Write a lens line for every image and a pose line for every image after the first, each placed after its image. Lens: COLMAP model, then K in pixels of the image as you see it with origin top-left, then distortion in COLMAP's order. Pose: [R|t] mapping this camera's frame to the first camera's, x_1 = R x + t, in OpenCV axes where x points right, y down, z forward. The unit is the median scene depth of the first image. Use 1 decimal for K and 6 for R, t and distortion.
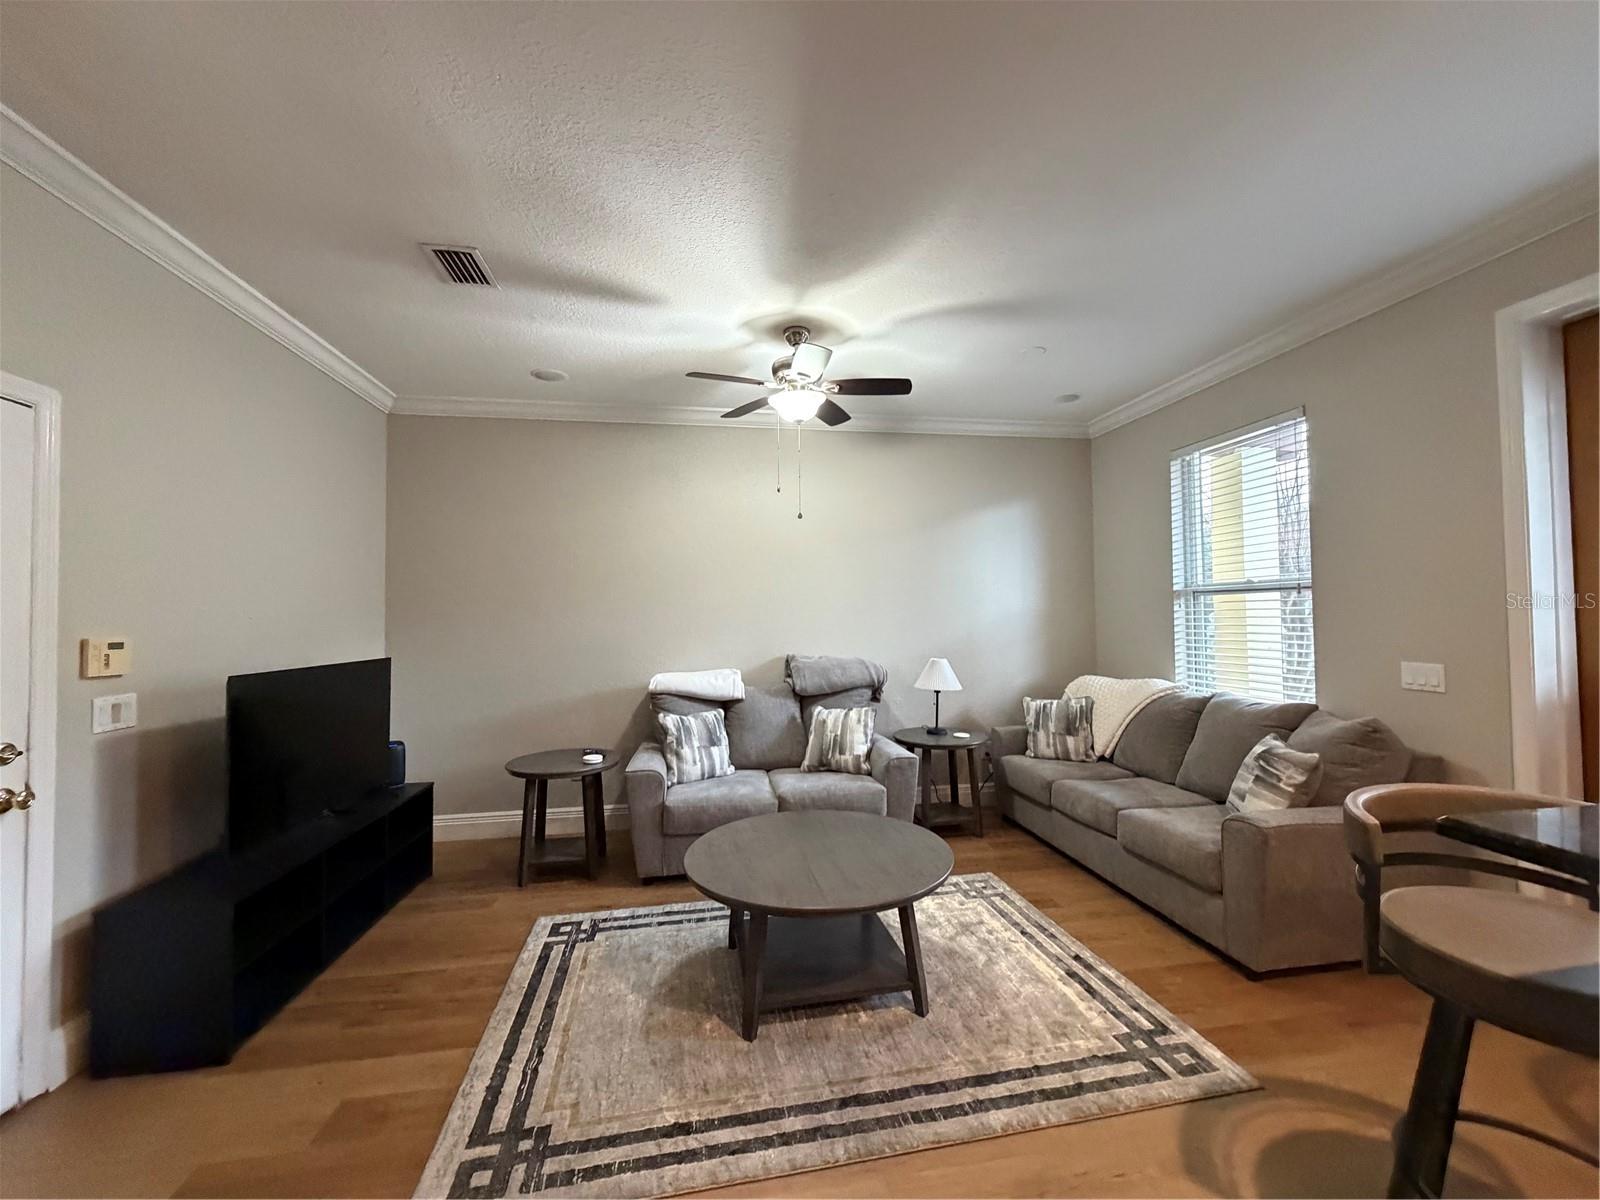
lens RADIAL K [[637.1, 0, 805.6], [0, 637.1, 599.5], [0, 0, 1]] dist [-0.000488, -0.000384]
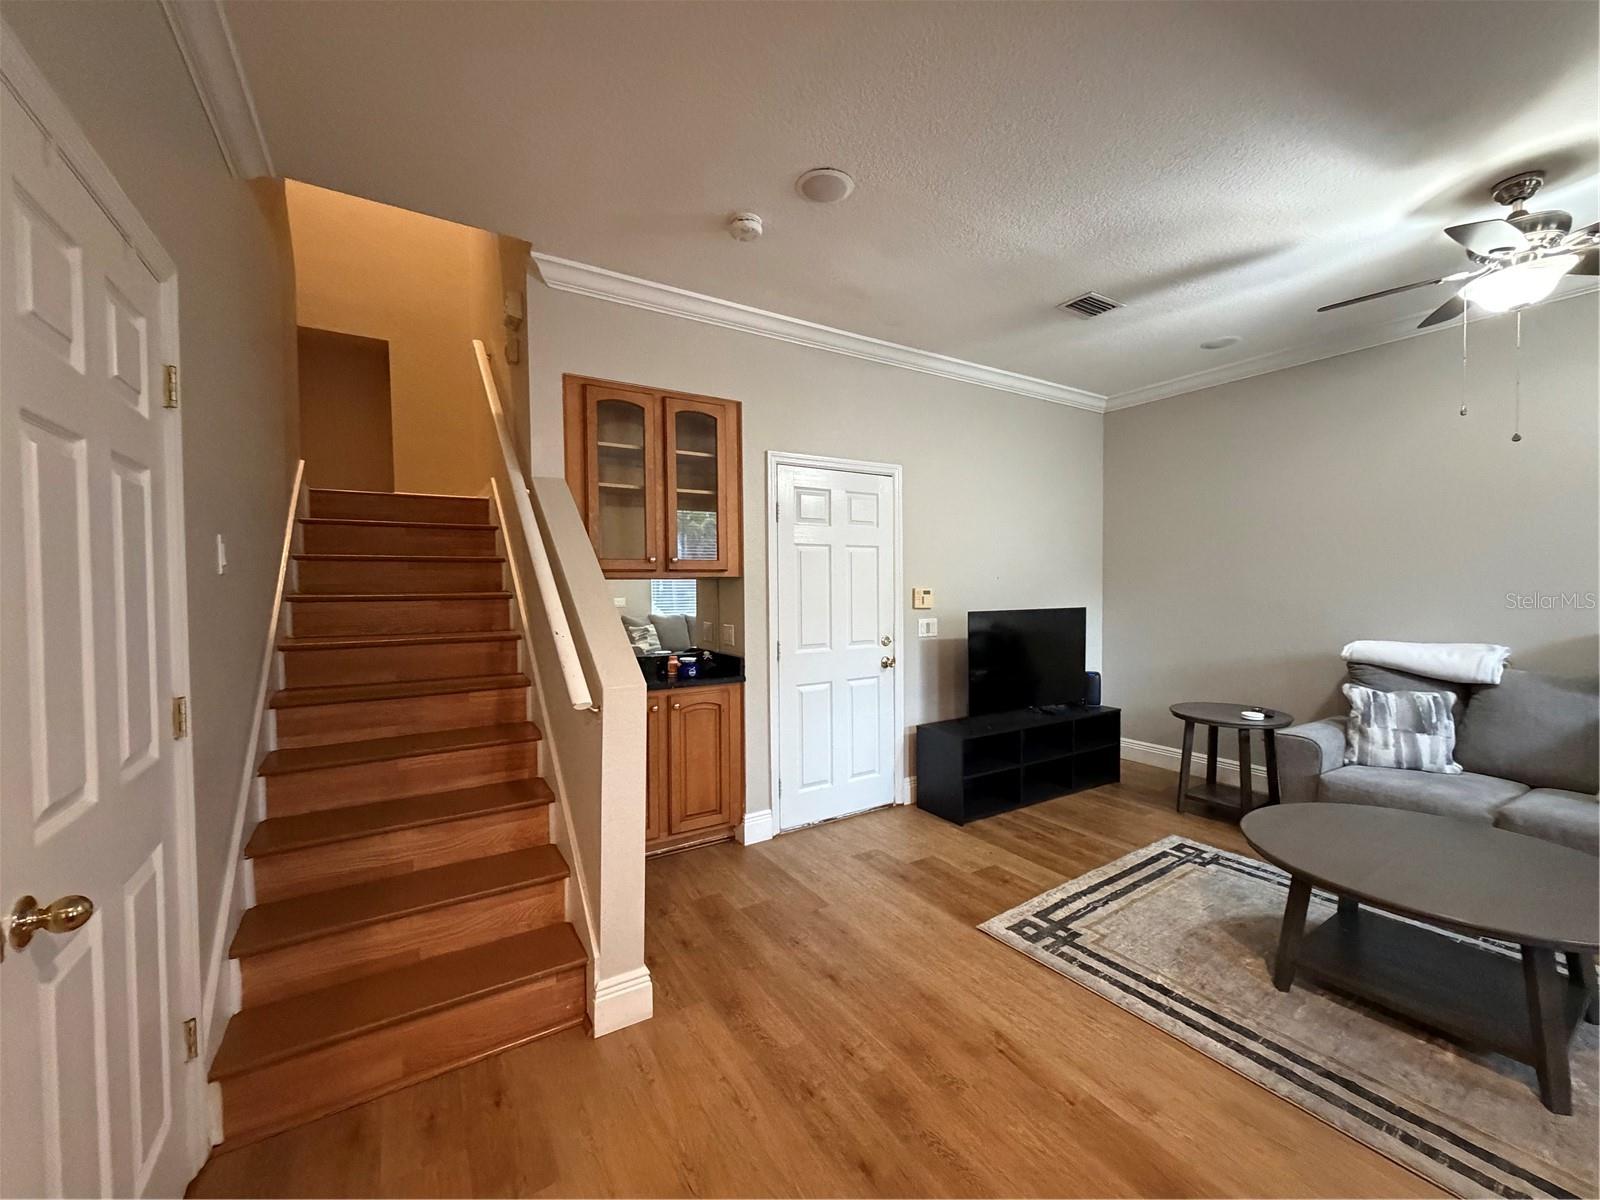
lens RADIAL K [[637.1, 0, 799.1], [0, 637.1, 598.2], [0, 0, 1]] dist [-0.000488, -0.000384]
pose [[0.378694, 0.027815, -0.925104, 0.400073], [0.029446, 0.998680, 0.042081, -0.001151], [0.925053, -0.043176, 0.377375, -0.053200]]
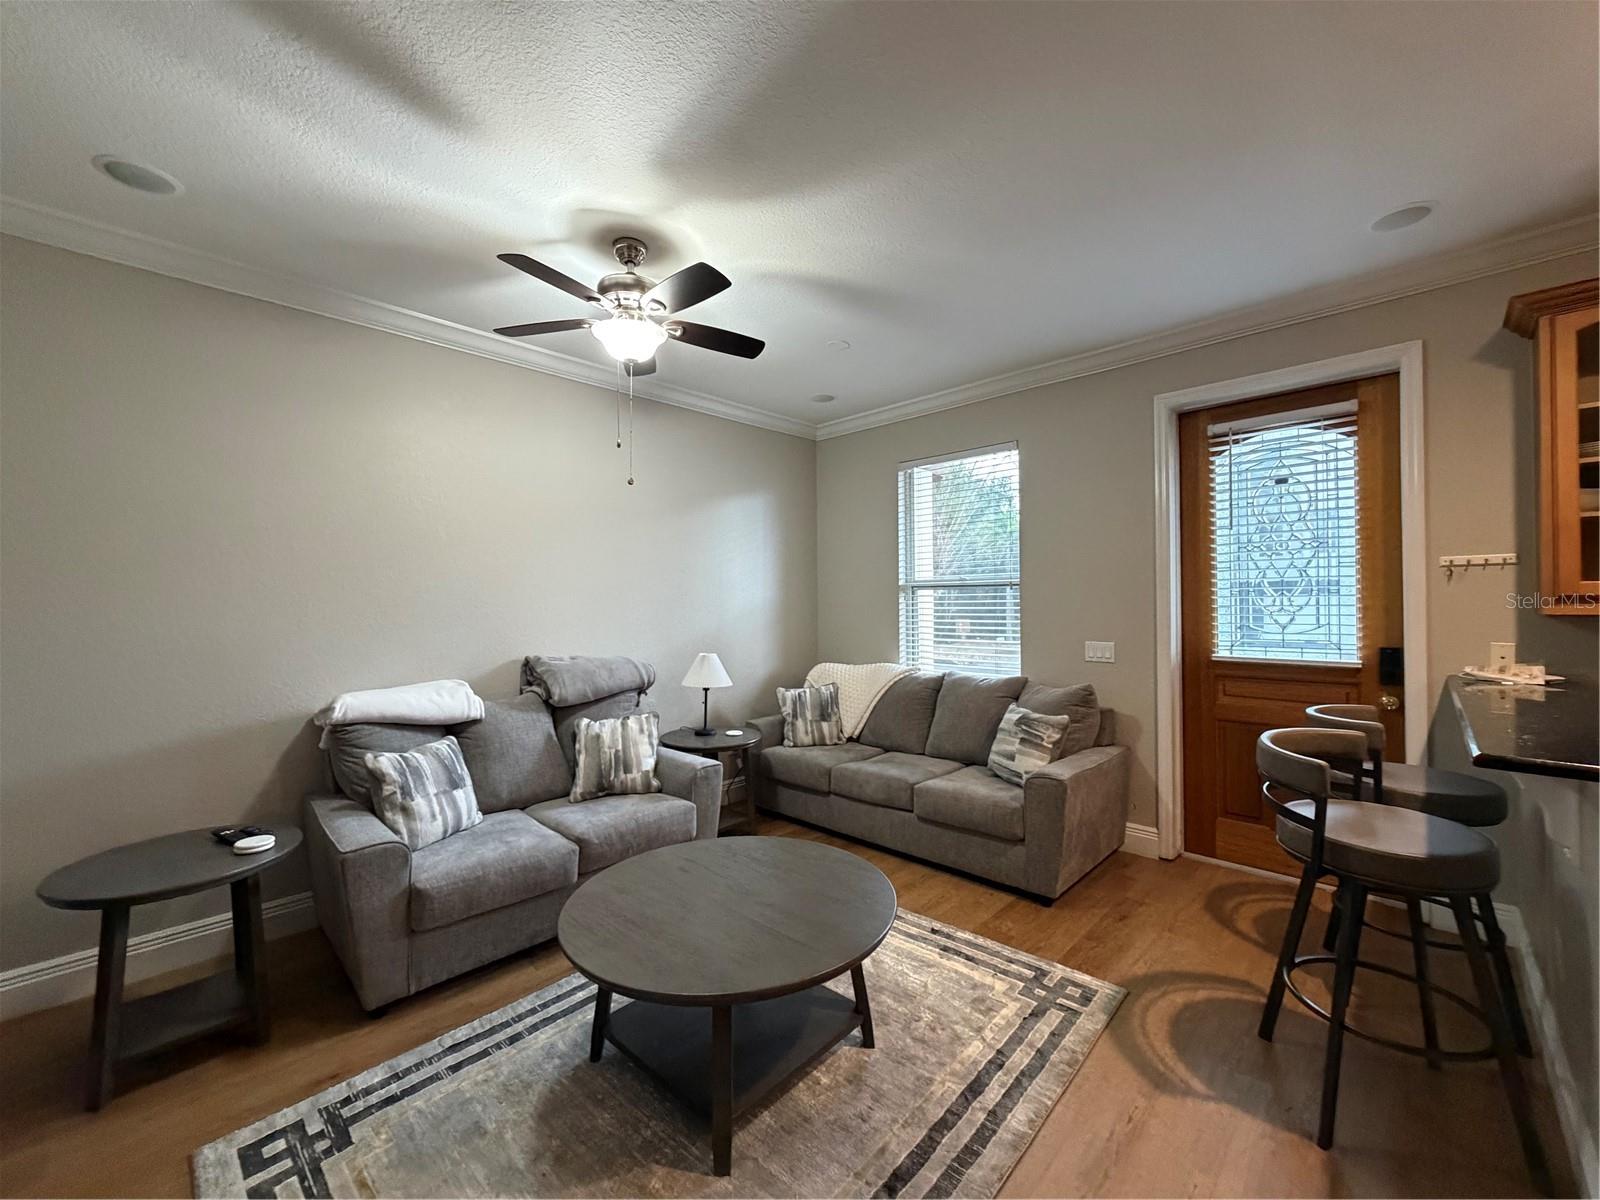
lens RADIAL K [[637.1, 0, 804.0], [0, 637.1, 598.0], [0, 0, 1]] dist [-0.000488, -0.000384]
pose [[0.804781, 0.008983, 0.593504, -0.338097], [-0.015675, 0.999858, 0.006121, 0.006723], [-0.593365, -0.014229, 0.804808, 0.256905]]
